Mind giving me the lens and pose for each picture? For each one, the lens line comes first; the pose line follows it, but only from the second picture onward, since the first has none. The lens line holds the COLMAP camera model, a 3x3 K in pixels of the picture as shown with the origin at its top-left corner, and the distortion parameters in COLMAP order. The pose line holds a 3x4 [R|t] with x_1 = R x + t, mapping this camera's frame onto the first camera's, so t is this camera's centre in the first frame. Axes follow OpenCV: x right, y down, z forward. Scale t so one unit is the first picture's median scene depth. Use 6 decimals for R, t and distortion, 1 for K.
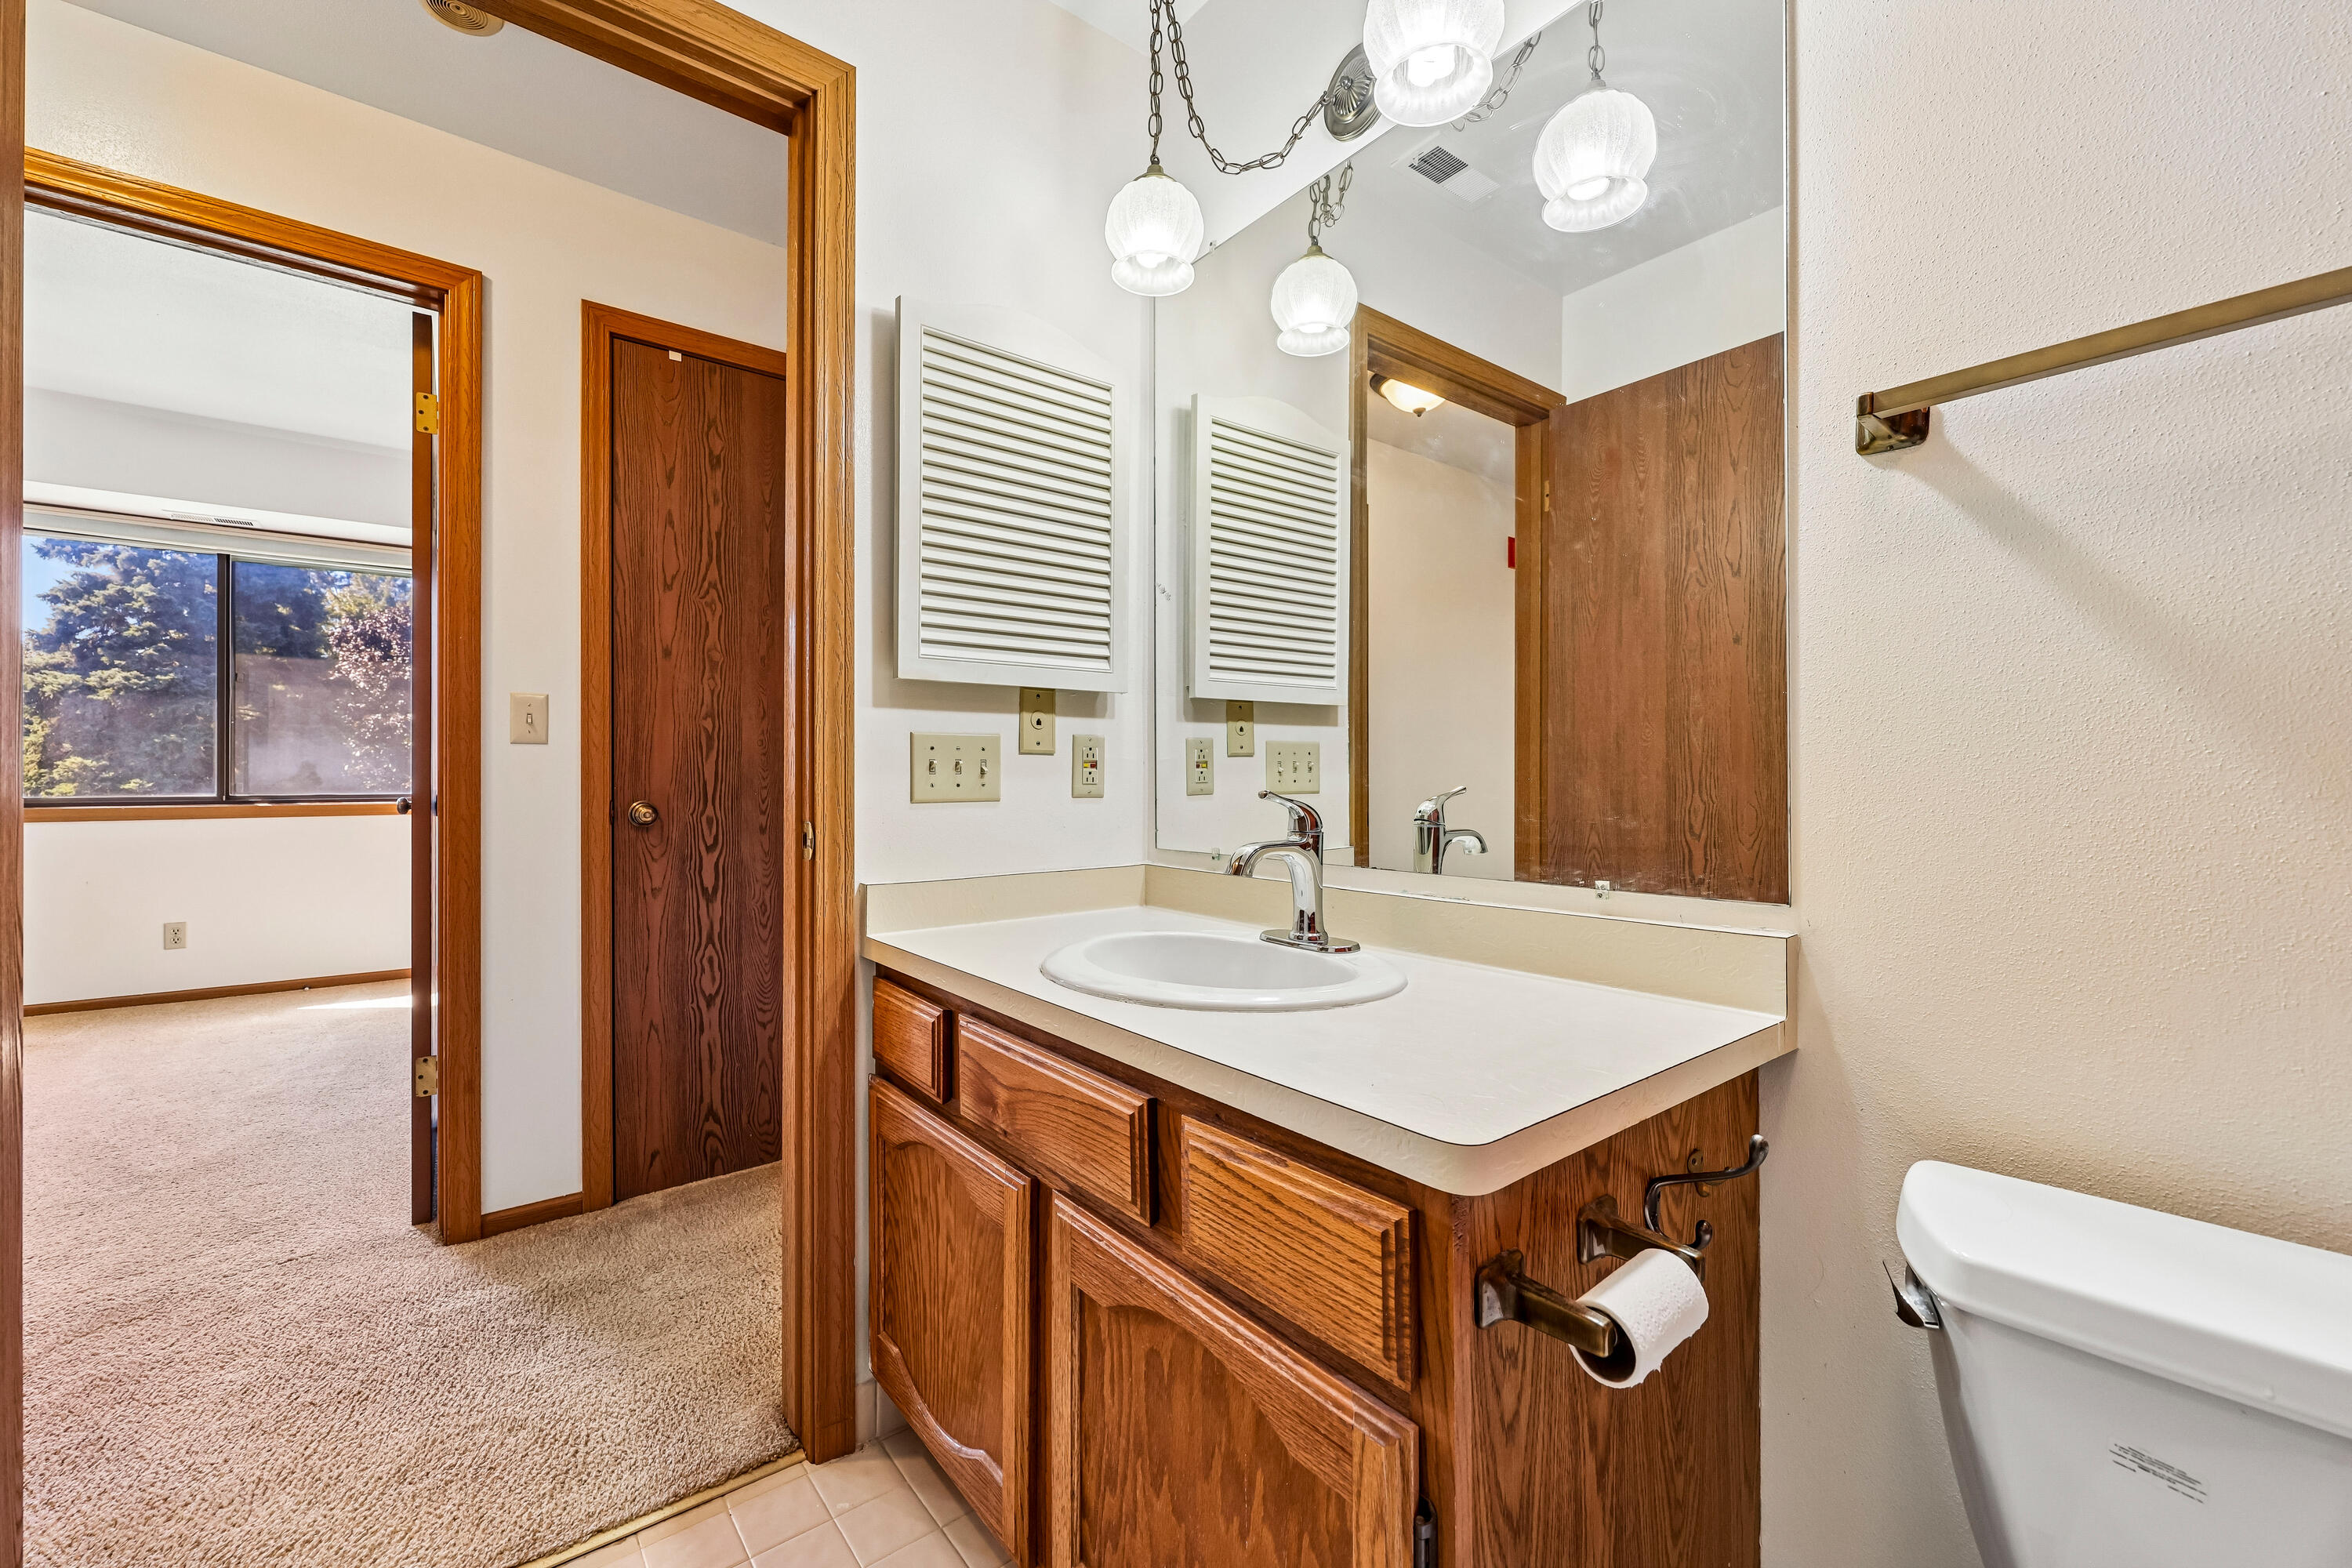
lens RADIAL K [[945.0, 0, 1172.4], [0, 945.0, 782.1], [0, 0, 1]] dist [0.001069, 0.001134]
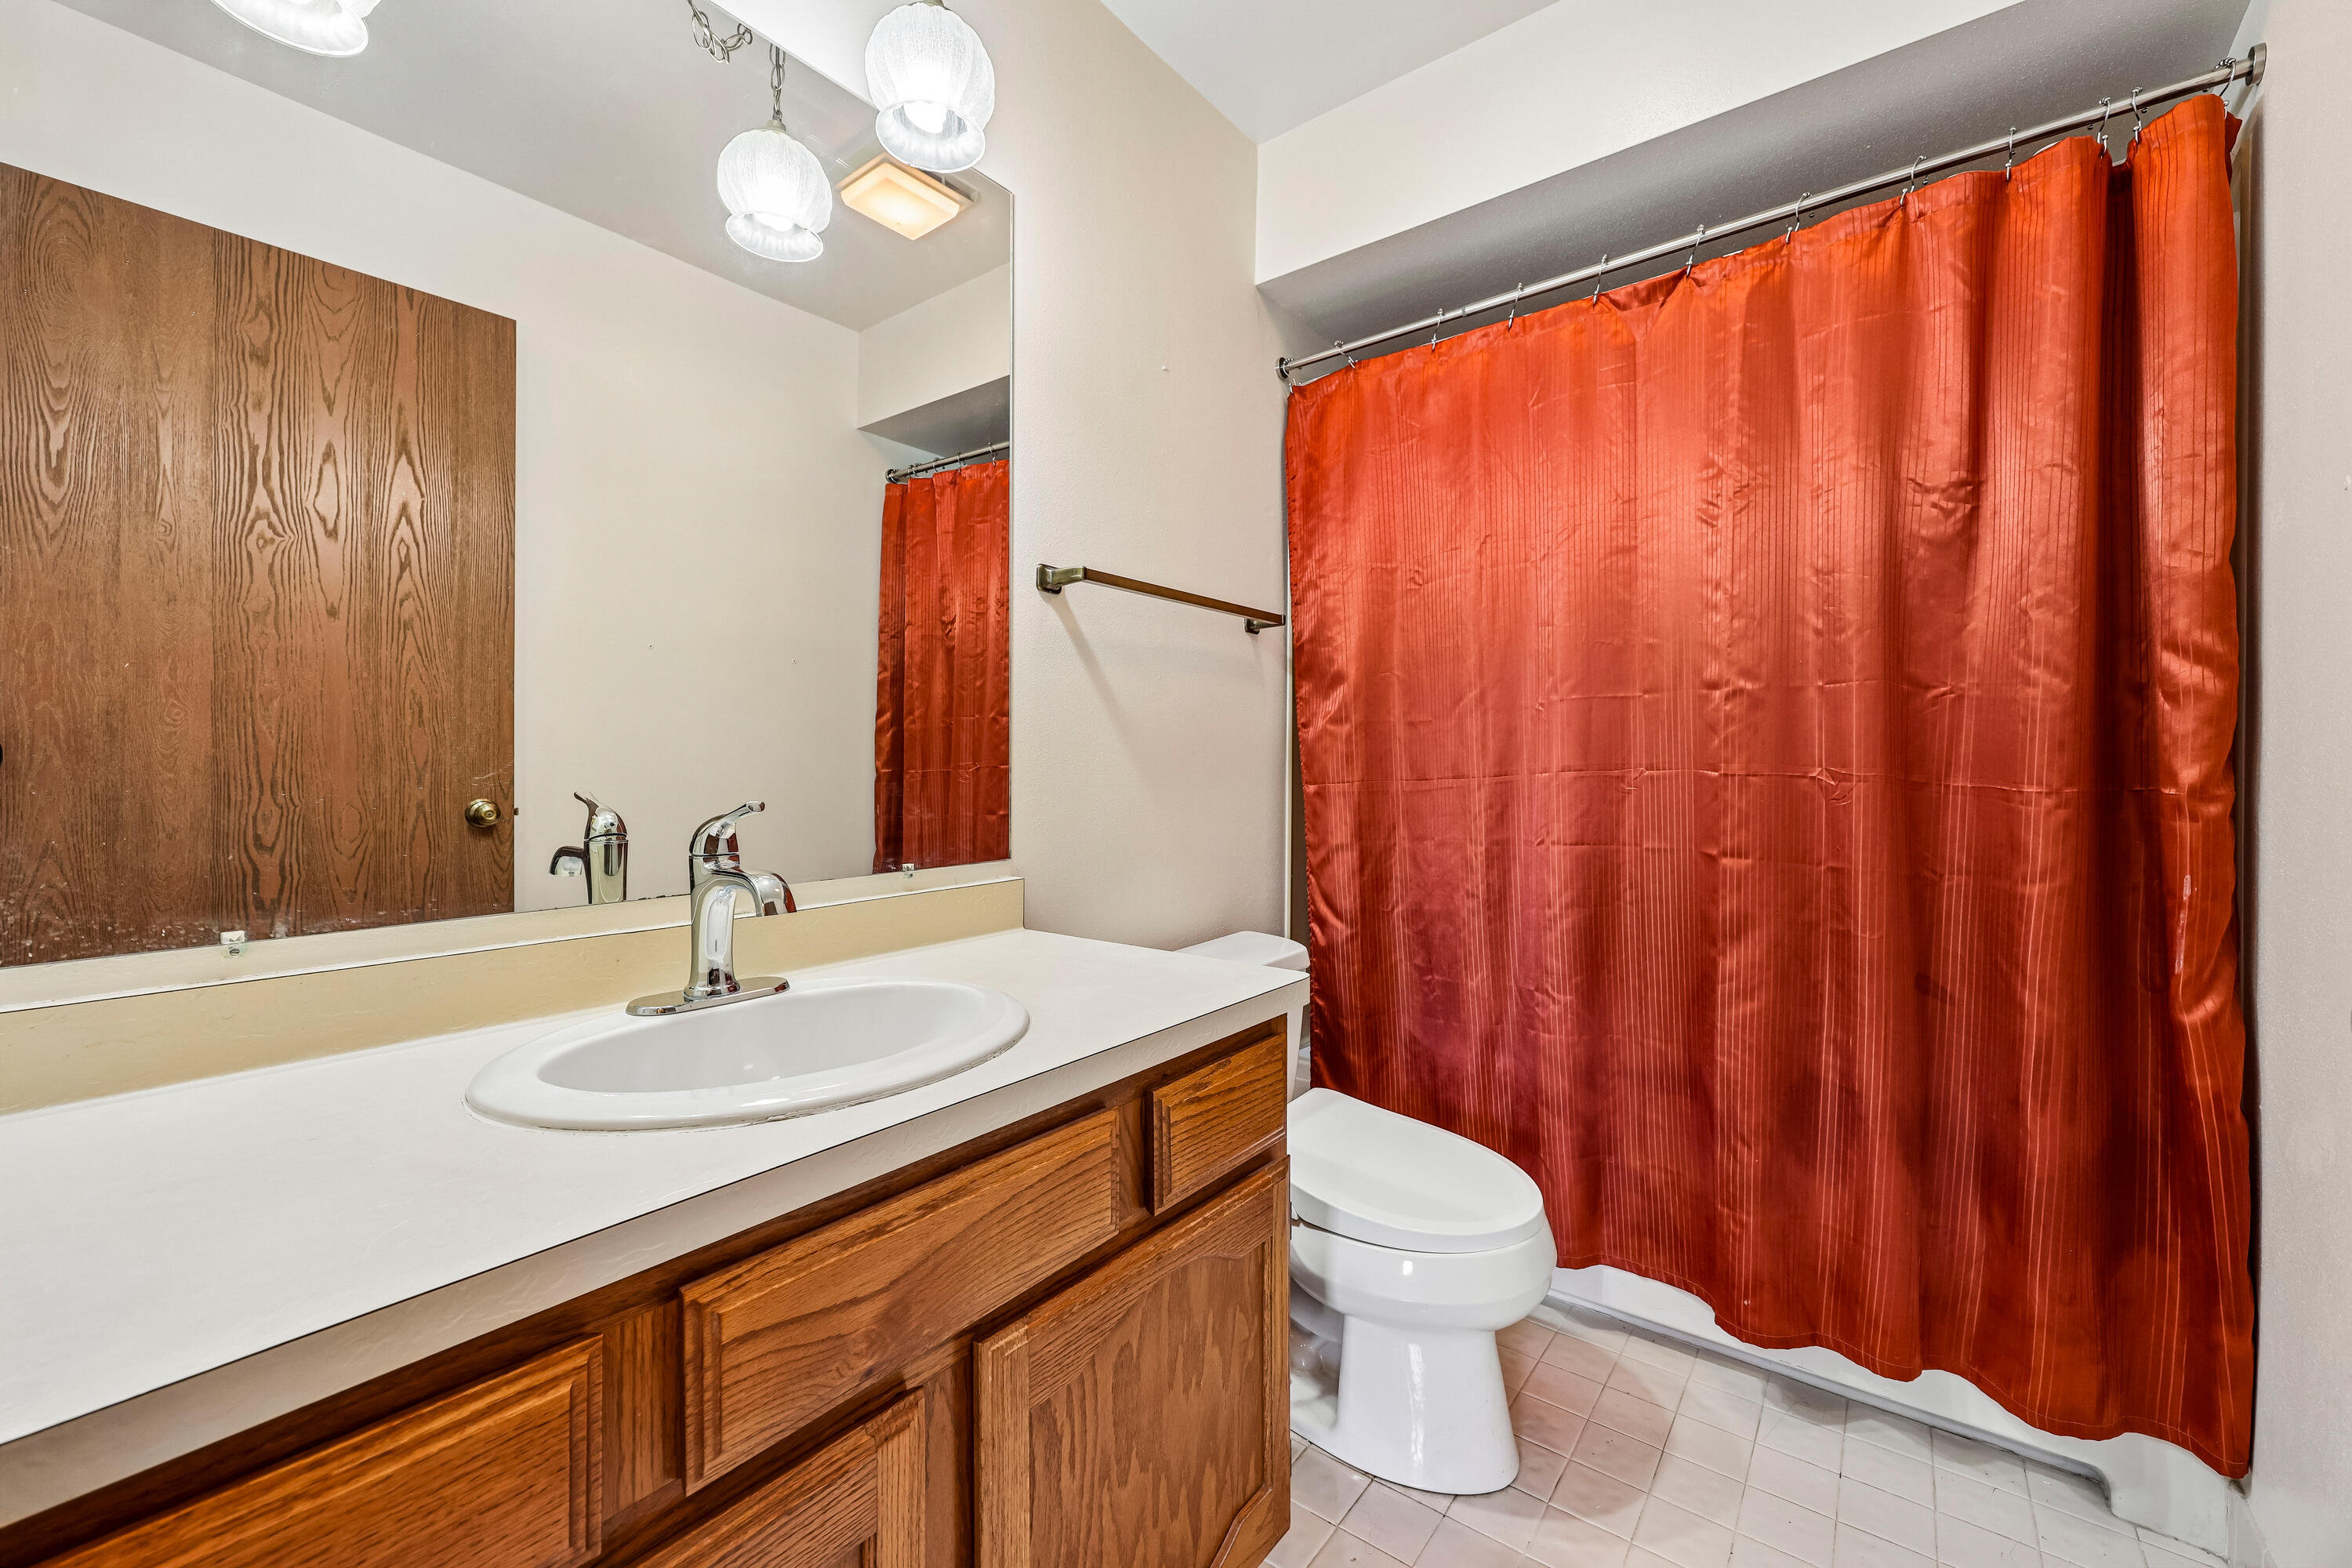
lens RADIAL K [[945.0, 0, 1172.2], [0, 945.0, 775.7], [0, 0, 1]] dist [0.001069, 0.001134]
pose [[-0.238242, -0.011224, 0.971141, -0.700733], [0.004258, 0.999912, 0.012601, -0.020320], [-0.971197, 0.007137, -0.238173, 0.818247]]
